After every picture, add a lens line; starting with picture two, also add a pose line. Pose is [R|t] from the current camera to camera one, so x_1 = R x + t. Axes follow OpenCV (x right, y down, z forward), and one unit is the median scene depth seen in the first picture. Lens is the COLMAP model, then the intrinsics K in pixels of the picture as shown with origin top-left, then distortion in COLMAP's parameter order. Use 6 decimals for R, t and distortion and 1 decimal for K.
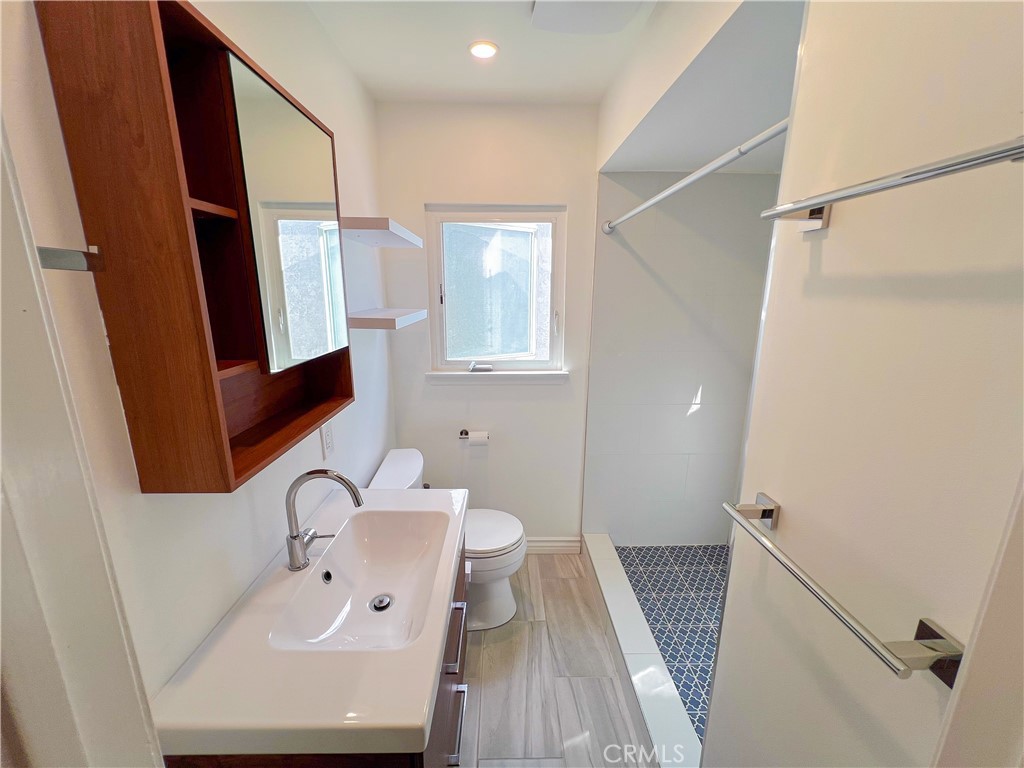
lens RADIAL K [[417.7, 0, 512.5], [0, 417.7, 385.9], [0, 0, 1]] dist [-0.000193, 0.000962]
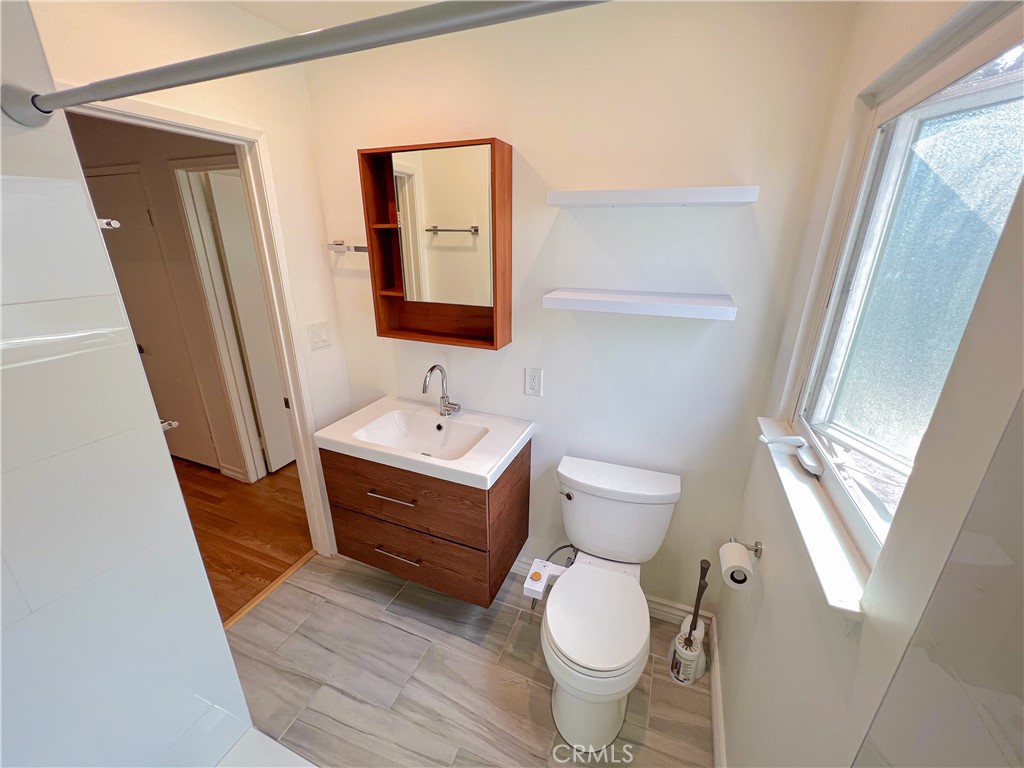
lens RADIAL K [[417.7, 0, 512.3], [0, 417.7, 385.5], [0, 0, 1]] dist [-0.000193, 0.000962]
pose [[-0.411031, 0.302238, -0.860061, 0.570469], [-0.215055, 0.884667, 0.413661, -0.315824], [0.885892, 0.354989, -0.298628, 1.114702]]
